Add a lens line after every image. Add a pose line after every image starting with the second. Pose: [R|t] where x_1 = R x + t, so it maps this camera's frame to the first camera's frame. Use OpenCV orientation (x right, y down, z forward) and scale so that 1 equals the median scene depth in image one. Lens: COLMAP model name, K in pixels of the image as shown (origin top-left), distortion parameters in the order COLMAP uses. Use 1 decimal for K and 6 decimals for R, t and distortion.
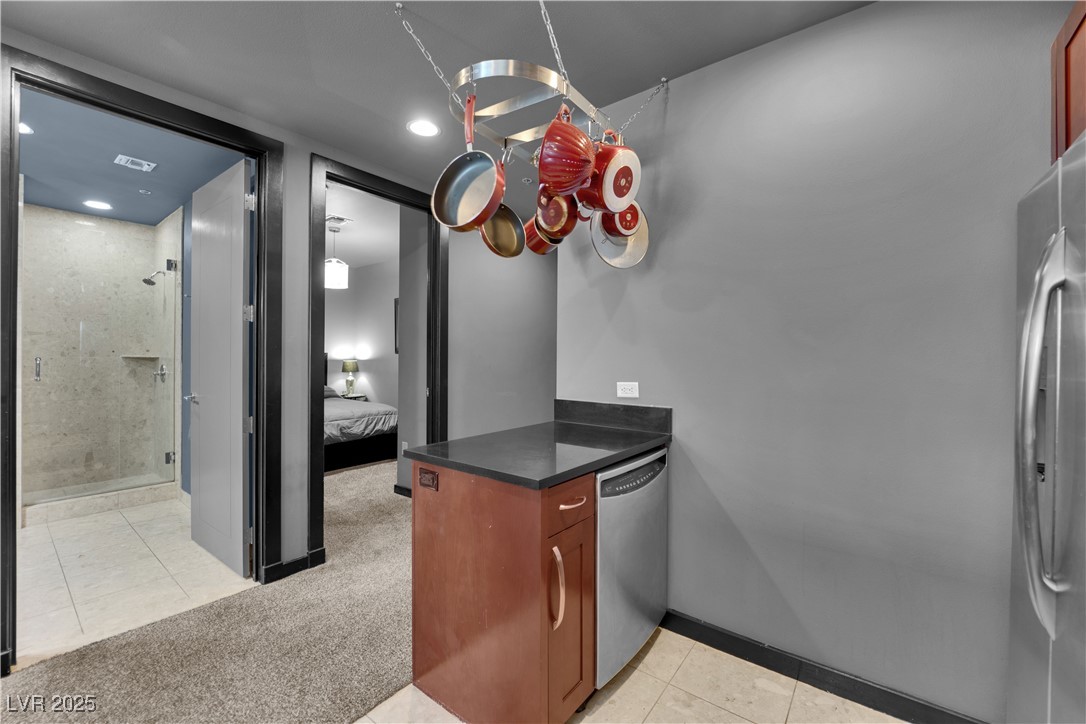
lens RADIAL K [[441.0, 0, 545.6], [0, 441.0, 350.2], [0, 0, 1]] dist [-0.011174, -0.002556]
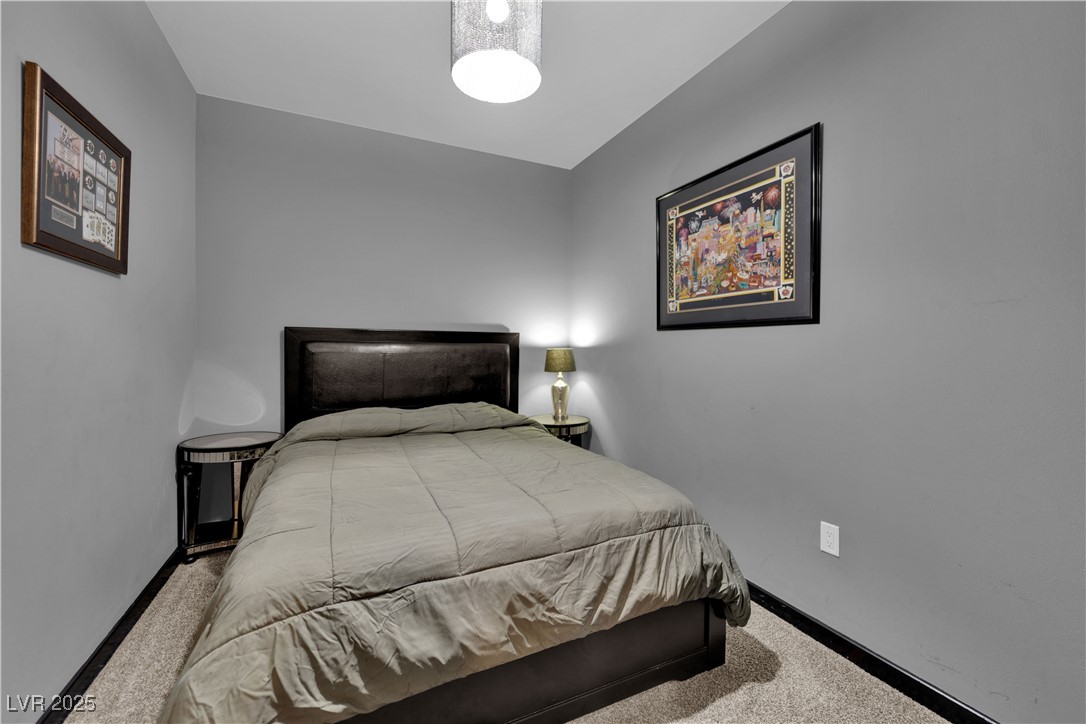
lens RADIAL K [[441.0, 0, 546.2], [0, 441.0, 353.7], [0, 0, 1]] dist [-0.011174, -0.002556]
pose [[0.892937, 0.003328, -0.450170, -0.238597], [0.006017, 0.999795, 0.019328, 0.020527], [0.450142, -0.019967, 0.892734, 0.561380]]
